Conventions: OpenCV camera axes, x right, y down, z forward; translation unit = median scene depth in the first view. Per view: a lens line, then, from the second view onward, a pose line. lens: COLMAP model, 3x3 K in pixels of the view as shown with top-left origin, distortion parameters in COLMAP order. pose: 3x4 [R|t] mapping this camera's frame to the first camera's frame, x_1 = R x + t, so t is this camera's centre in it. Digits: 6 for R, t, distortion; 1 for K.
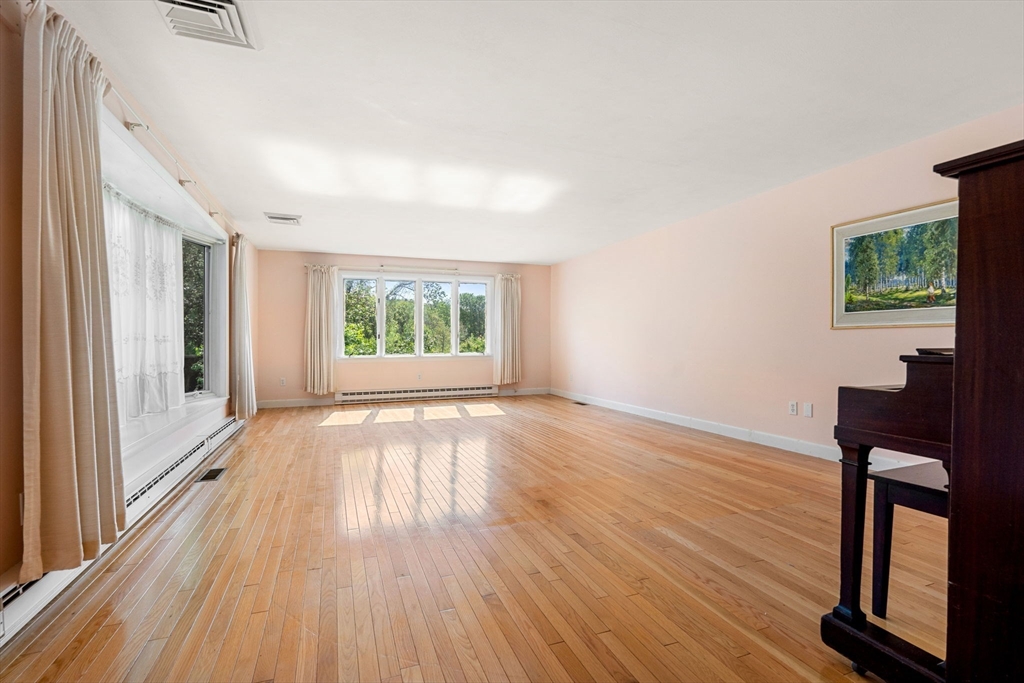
lens RADIAL K [[459.5, 0, 511.7], [0, 459.5, 344.0], [0, 0, 1]] dist [-0.003589, 0.000401]
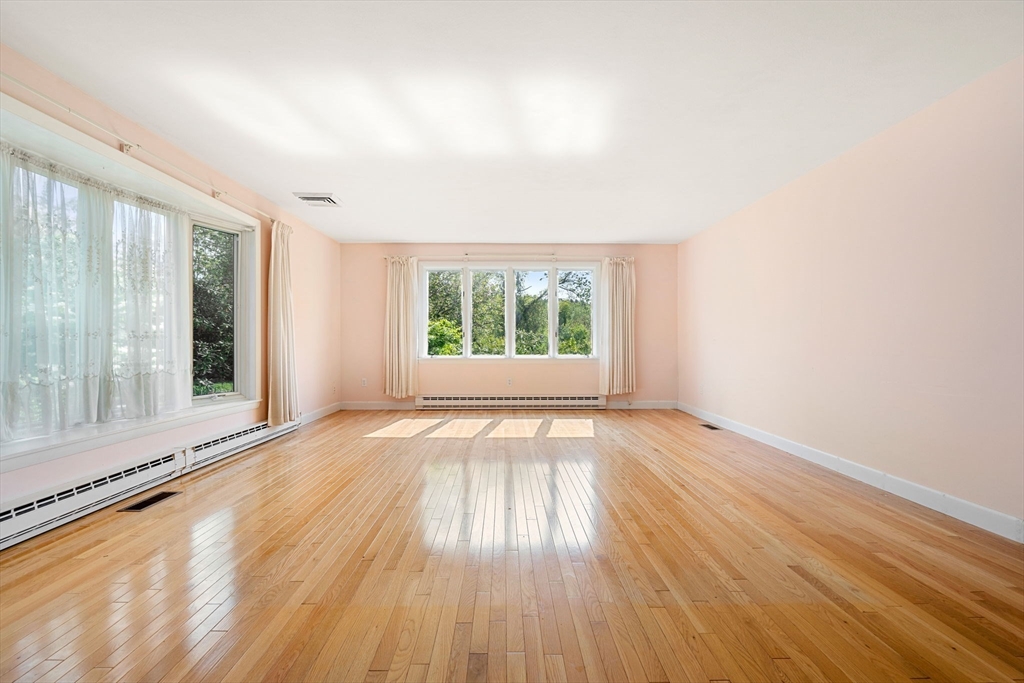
lens RADIAL K [[459.5, 0, 513.9], [0, 459.5, 333.8], [0, 0, 1]] dist [-0.003589, 0.000401]
pose [[0.940252, 0.000381, -0.340479, 0.105337], [-0.008110, 0.999741, -0.021277, 0.000043], [0.340382, 0.022767, 0.940011, 0.208168]]
